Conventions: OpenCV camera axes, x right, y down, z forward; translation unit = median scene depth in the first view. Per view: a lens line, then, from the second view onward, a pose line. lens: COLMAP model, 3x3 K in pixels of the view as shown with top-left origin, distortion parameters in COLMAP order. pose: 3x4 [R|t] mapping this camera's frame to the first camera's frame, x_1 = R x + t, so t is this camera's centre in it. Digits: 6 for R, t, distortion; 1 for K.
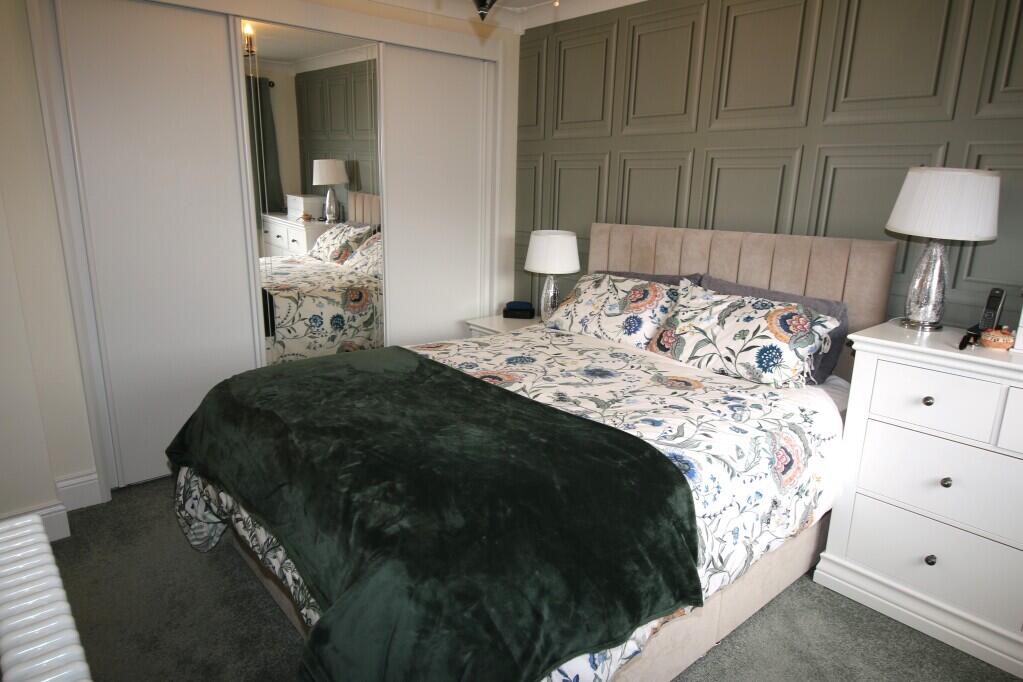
lens RADIAL K [[602.9, 0, 499.7], [0, 602.9, 338.7], [0, 0, 1]] dist [0.003719, -0.036142]
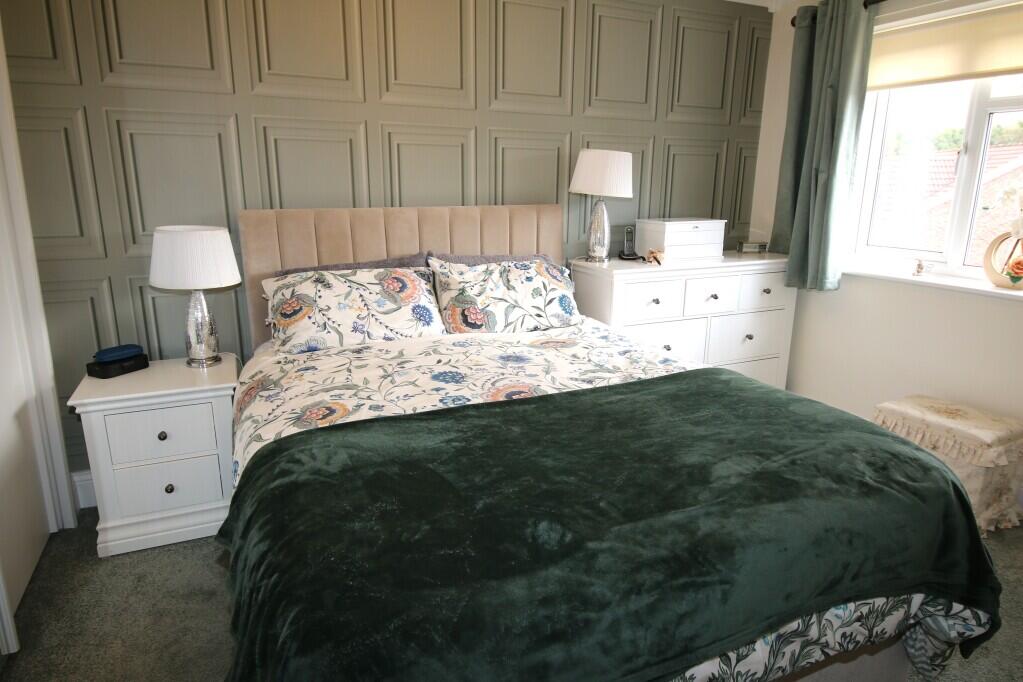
lens RADIAL K [[641.7, 0, 513.9], [0, 641.7, 344.7], [0, 0, 1]] dist [0.009347, -0.000144]
pose [[0.275770, -0.267238, 0.923328, -0.747666], [0.227317, 0.951460, 0.207488, -0.170668], [-0.933958, 0.152669, 0.323132, 0.629078]]
